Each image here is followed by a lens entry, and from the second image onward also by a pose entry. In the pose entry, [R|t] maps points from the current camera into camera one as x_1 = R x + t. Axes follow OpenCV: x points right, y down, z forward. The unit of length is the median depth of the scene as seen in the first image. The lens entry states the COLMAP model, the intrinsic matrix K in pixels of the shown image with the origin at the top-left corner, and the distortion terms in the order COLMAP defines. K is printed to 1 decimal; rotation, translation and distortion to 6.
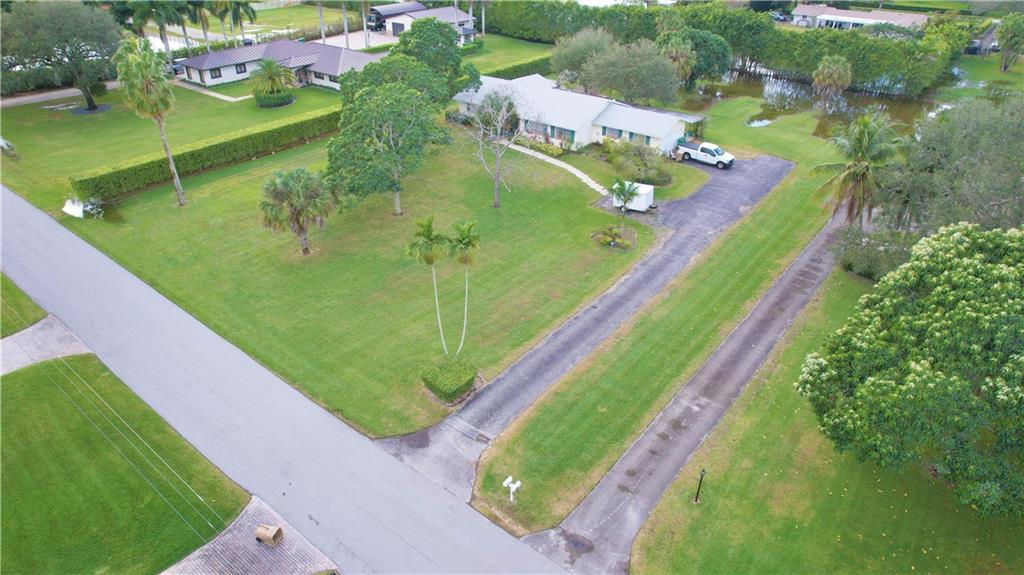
lens RADIAL K [[653.3, 0, 512.0], [0, 653.3, 287.5], [0, 0, 1]] dist [-0.075599, 0.069729]
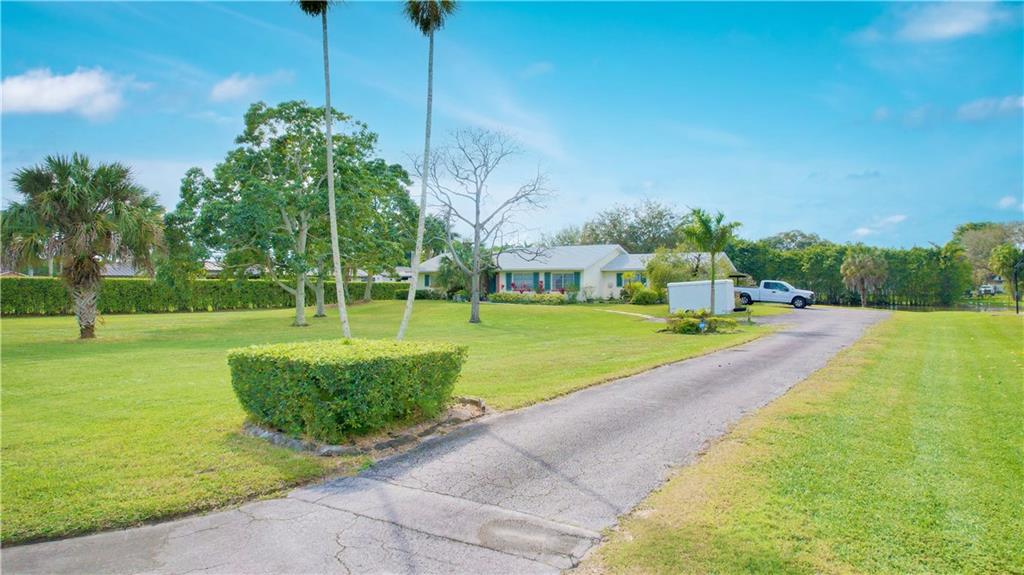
lens RADIAL K [[653.3, 0, 512.0], [0, 653.3, 287.5], [0, 0, 1]] dist [-0.075599, 0.069729]
pose [[0.997141, -0.009009, 0.075023, -0.043254], [0.046044, 0.859690, -0.508737, 0.188013], [-0.059913, 0.510737, 0.857647, 0.618009]]
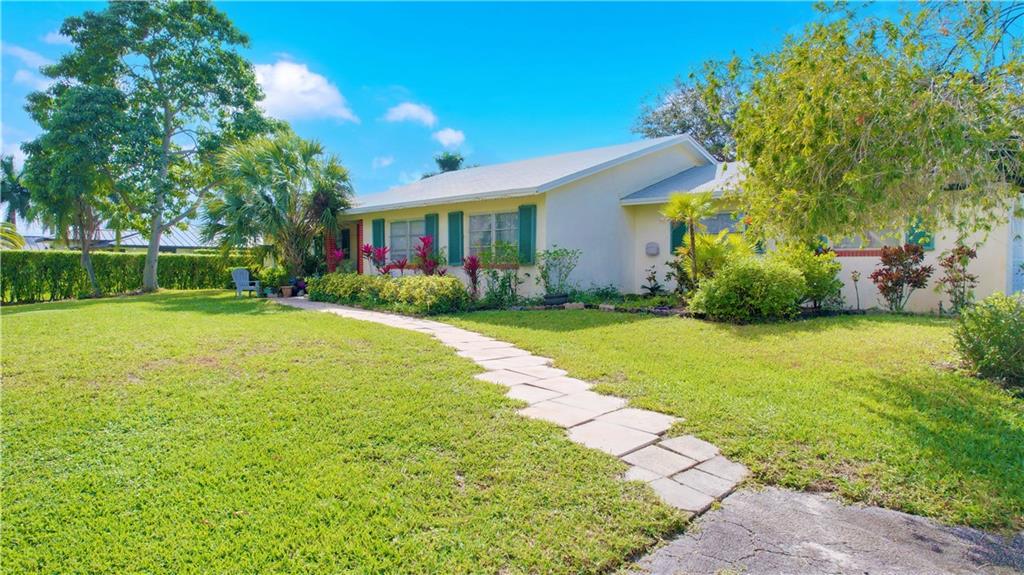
lens RADIAL K [[653.3, 0, 512.0], [0, 653.3, 287.5], [0, 0, 1]] dist [-0.075599, 0.069729]
pose [[0.990167, -0.009665, -0.139554, 0.177458], [-0.058992, 0.875717, -0.479208, -0.171293], [0.126842, 0.482729, 0.866536, 1.238050]]
